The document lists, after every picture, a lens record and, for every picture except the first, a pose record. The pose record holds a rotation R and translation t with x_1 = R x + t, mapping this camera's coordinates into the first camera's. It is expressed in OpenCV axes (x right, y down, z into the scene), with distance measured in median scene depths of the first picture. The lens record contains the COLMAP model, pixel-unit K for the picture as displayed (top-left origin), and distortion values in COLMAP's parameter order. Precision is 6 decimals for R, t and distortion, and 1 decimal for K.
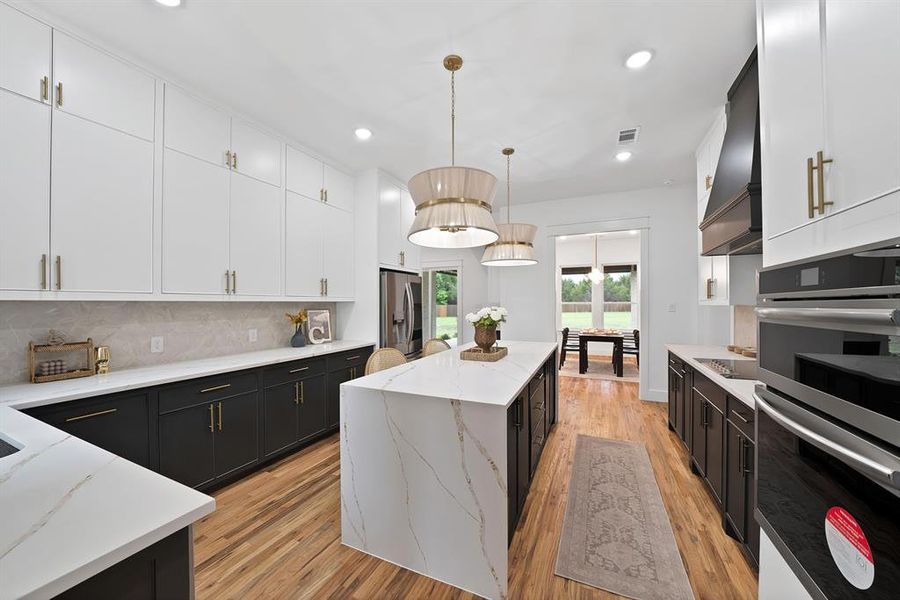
lens RADIAL K [[325.0, 0, 448.6], [0, 325.0, 302.3], [0, 0, 1]] dist [-0.021273, -0.000118]
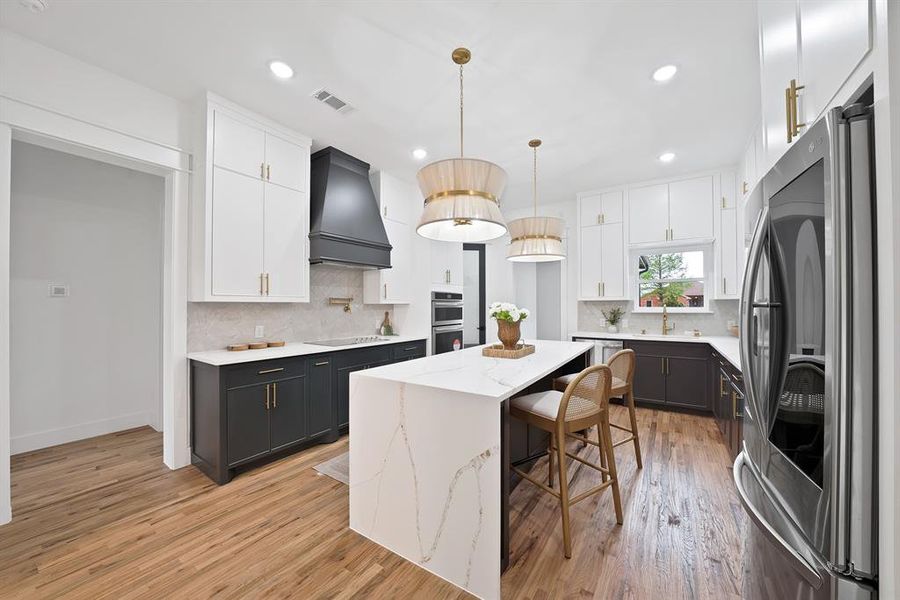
lens RADIAL K [[324.9, 0, 446.9], [0, 324.9, 304.5], [0, 0, 1]] dist [-0.017457, 0.000022]
pose [[-0.985244, 0.004262, 0.171104, 0.121454], [0.002727, 0.999954, -0.009202, 0.025981], [-0.171135, -0.008599, -0.985210, 1.814615]]
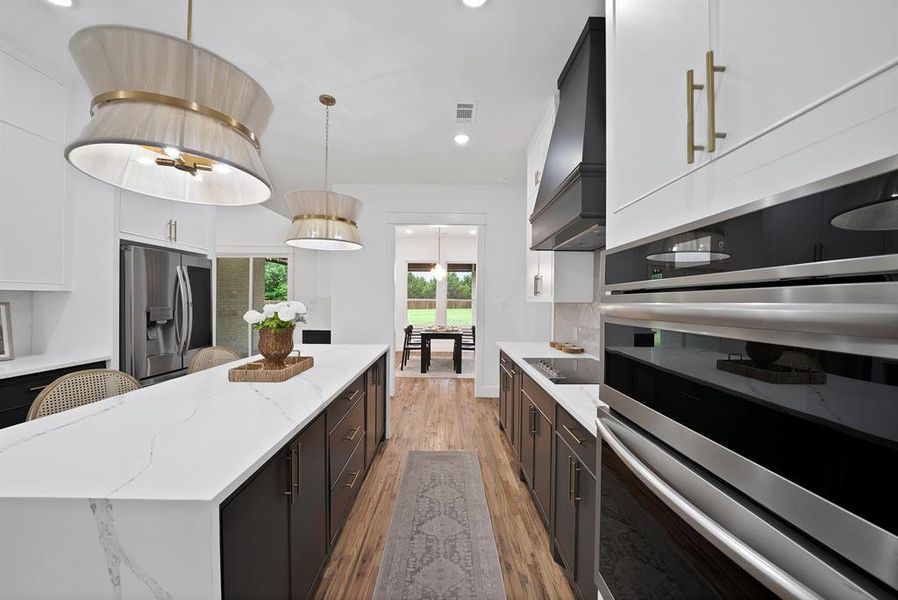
lens RADIAL K [[324.3, 0, 447.6], [0, 324.3, 302.3], [0, 0, 1]] dist [-0.021273, -0.000118]
pose [[0.906642, 0.008823, 0.421808, 0.140999], [-0.013095, 0.999888, 0.007233, 0.006206], [-0.421697, -0.012082, 0.906656, 0.202705]]
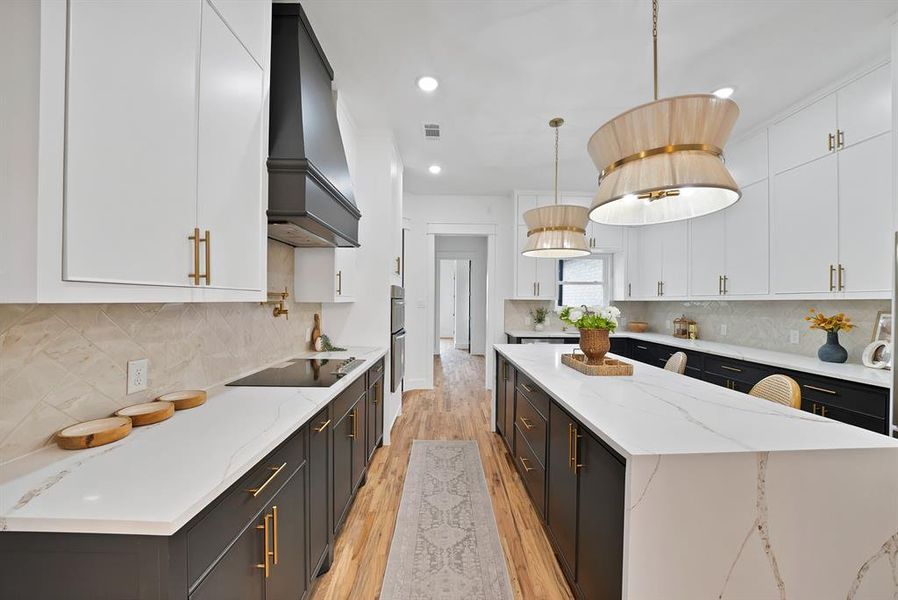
lens RADIAL K [[324.3, 0, 447.6], [0, 324.3, 302.3], [0, 0, 1]] dist [-0.021273, -0.000118]
pose [[-0.903773, -0.003660, -0.427997, 0.706343], [-0.004558, 0.999989, 0.001073, 0.007239], [0.427989, 0.002920, -0.903779, 1.427901]]
